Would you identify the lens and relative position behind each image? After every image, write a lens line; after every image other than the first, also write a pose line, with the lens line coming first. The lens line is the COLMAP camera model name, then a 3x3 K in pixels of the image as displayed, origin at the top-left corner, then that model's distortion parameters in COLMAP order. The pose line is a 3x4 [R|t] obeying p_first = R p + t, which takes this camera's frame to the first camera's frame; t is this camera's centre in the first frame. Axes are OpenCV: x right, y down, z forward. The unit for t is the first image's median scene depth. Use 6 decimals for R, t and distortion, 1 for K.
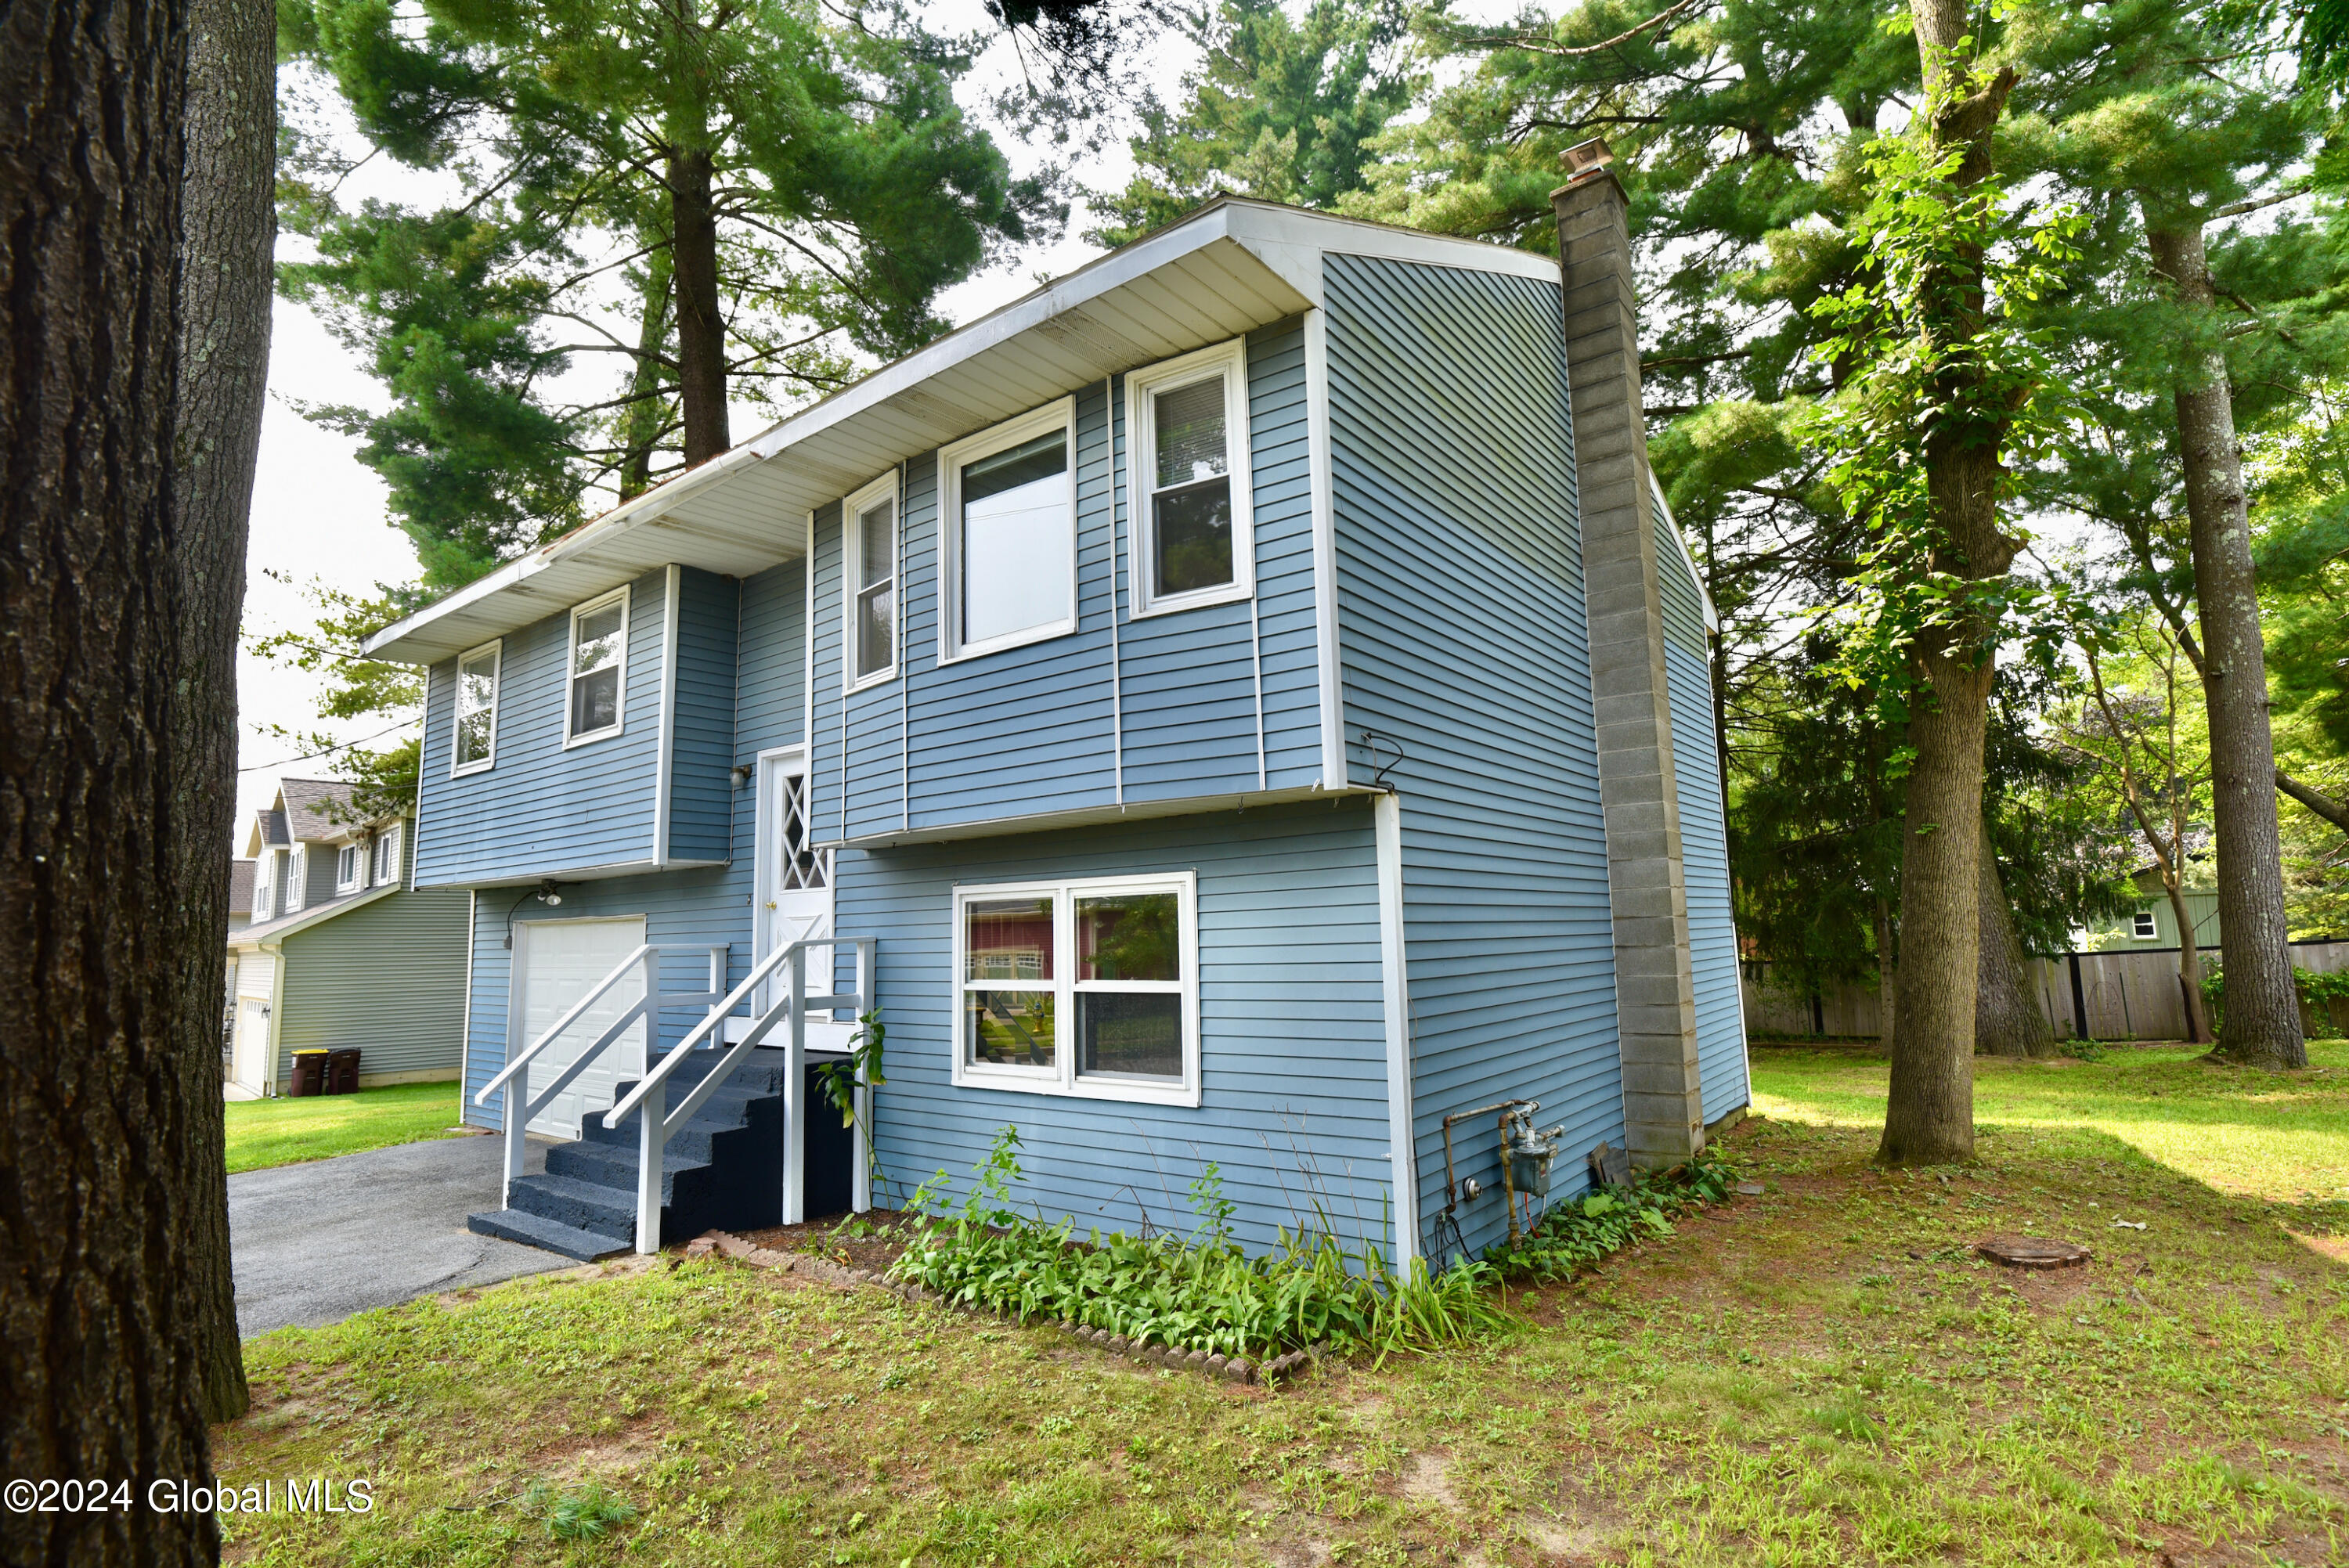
lens RADIAL K [[1140.2, 0, 1174.5], [0, 1140.2, 784.0], [0, 0, 1]] dist [-0.024564, -0.000683]
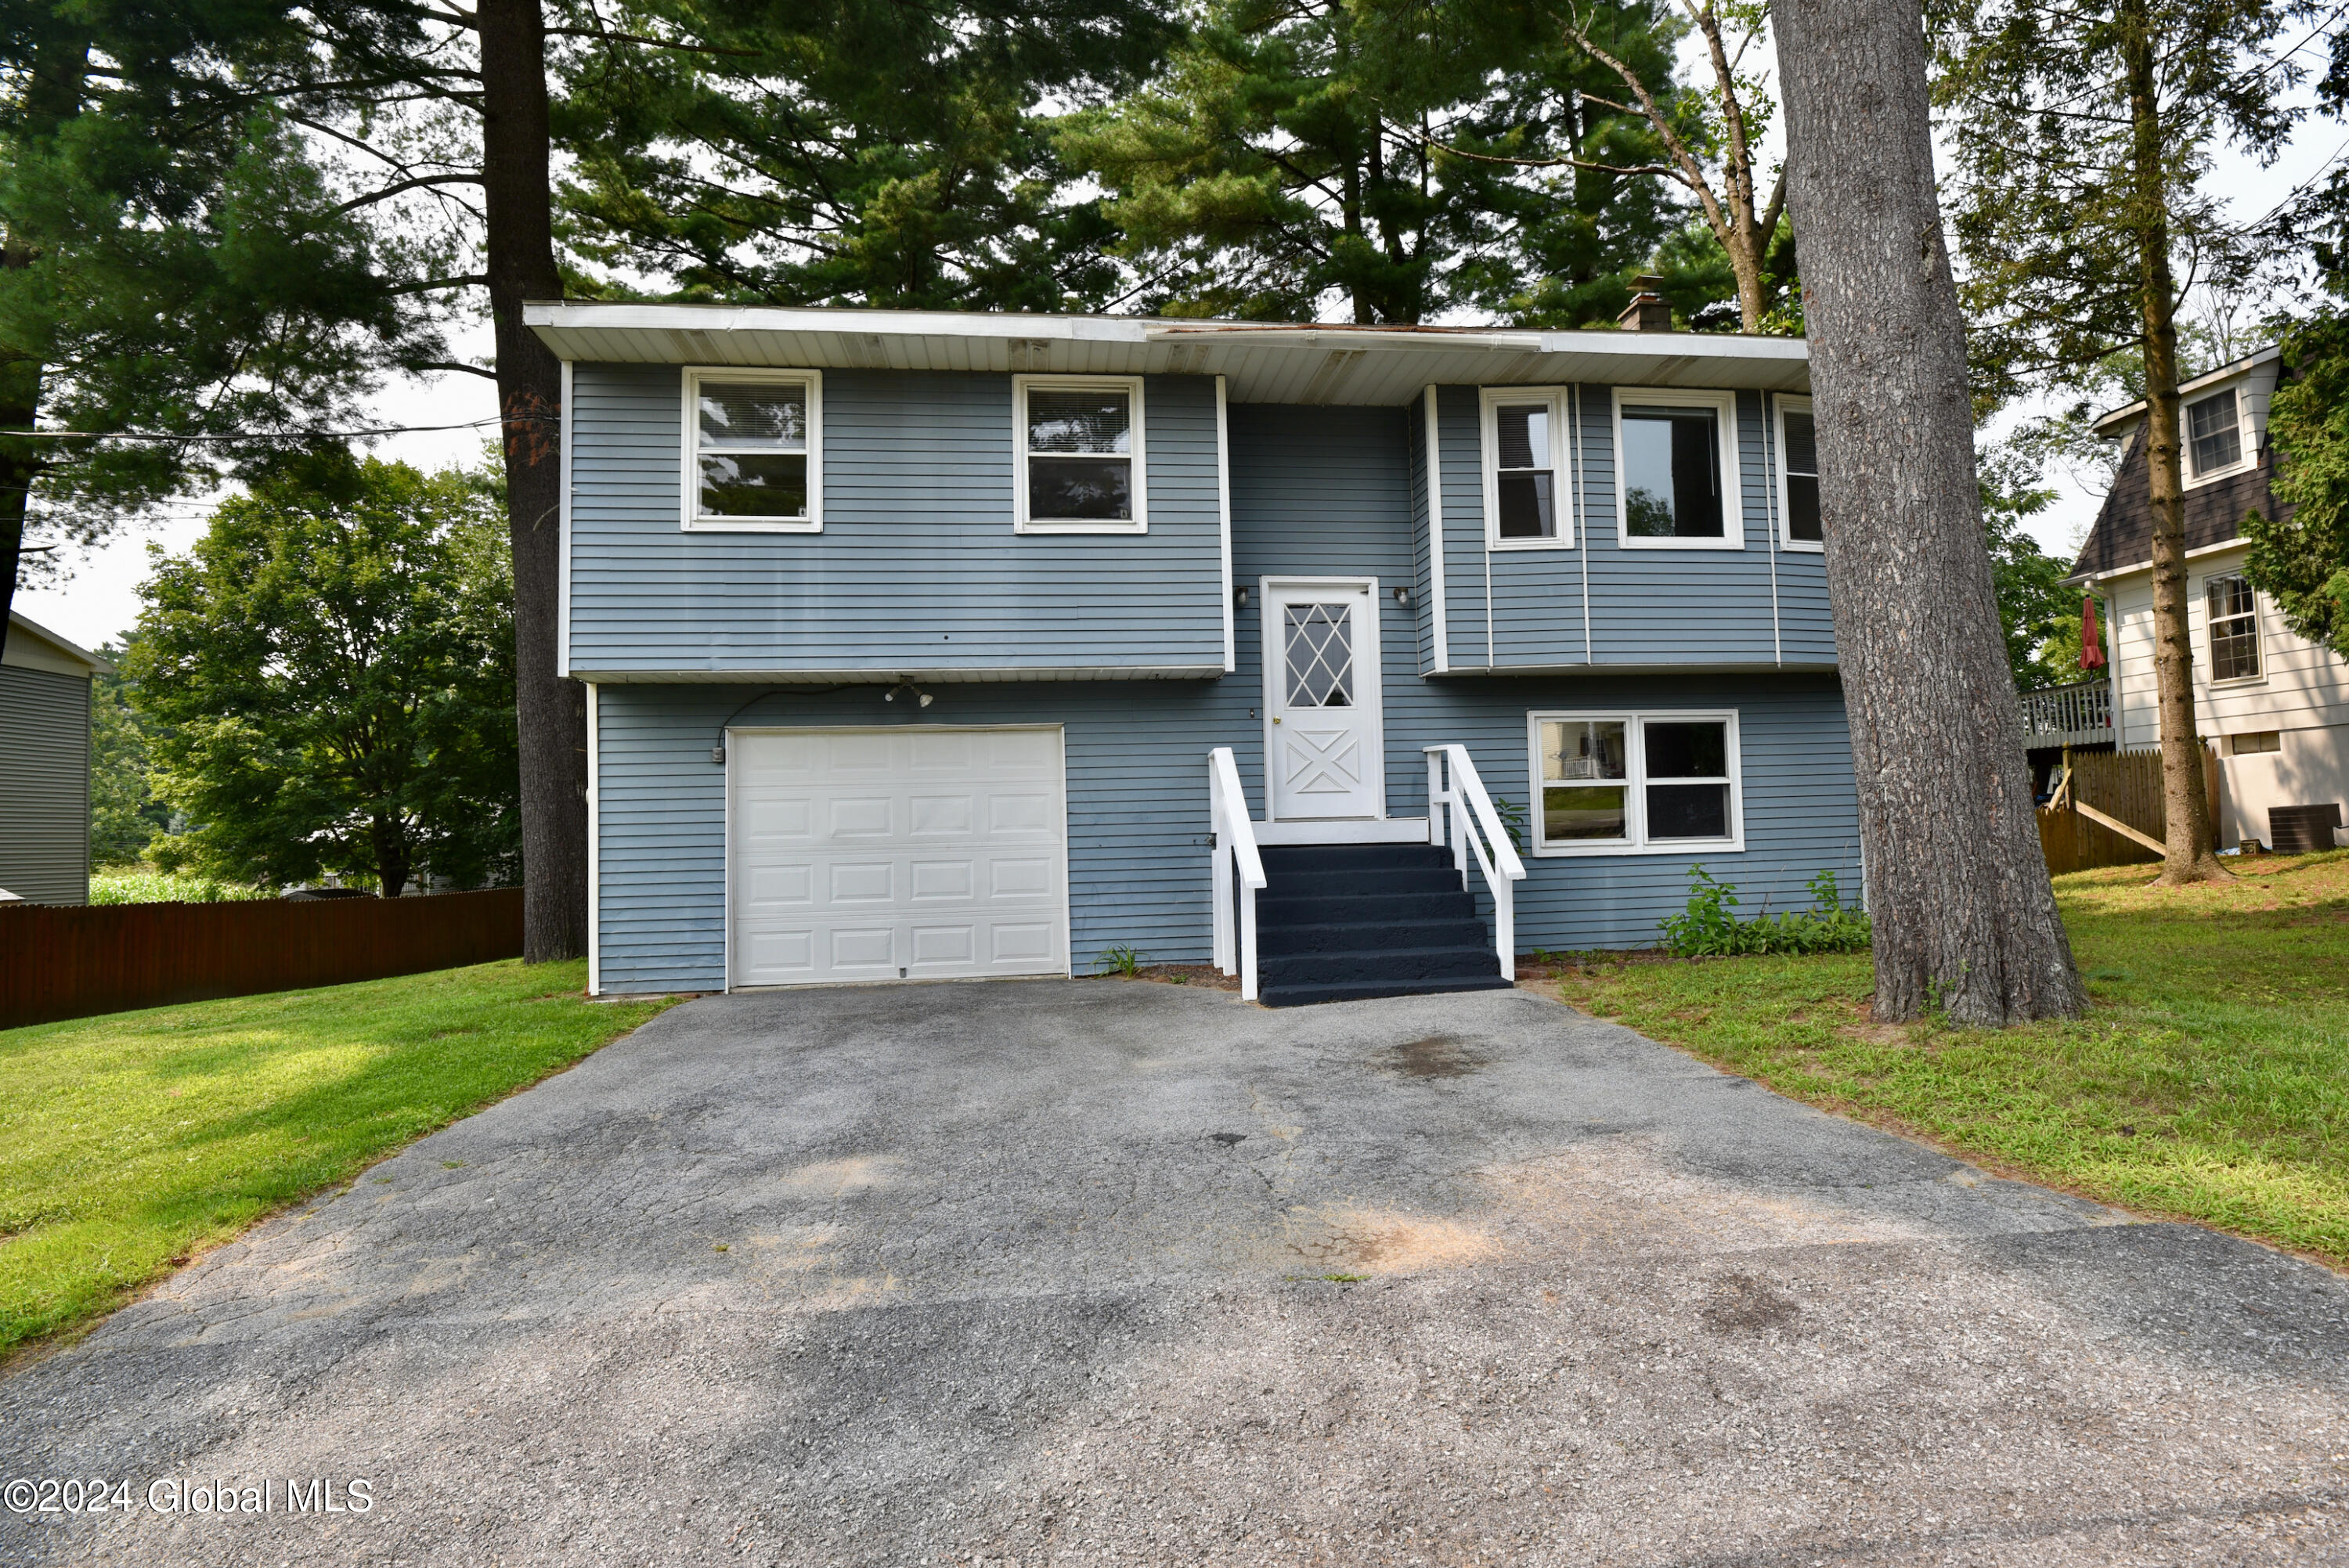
lens RADIAL K [[1140.2, 0, 1174.5], [0, 1140.2, 784.0], [0, 0, 1]] dist [-0.024564, -0.000683]
pose [[0.720682, 0.041534, 0.692021, -1.654420], [-0.088127, 0.995594, 0.032024, 0.199247], [-0.687642, -0.084065, 0.721167, 0.379768]]
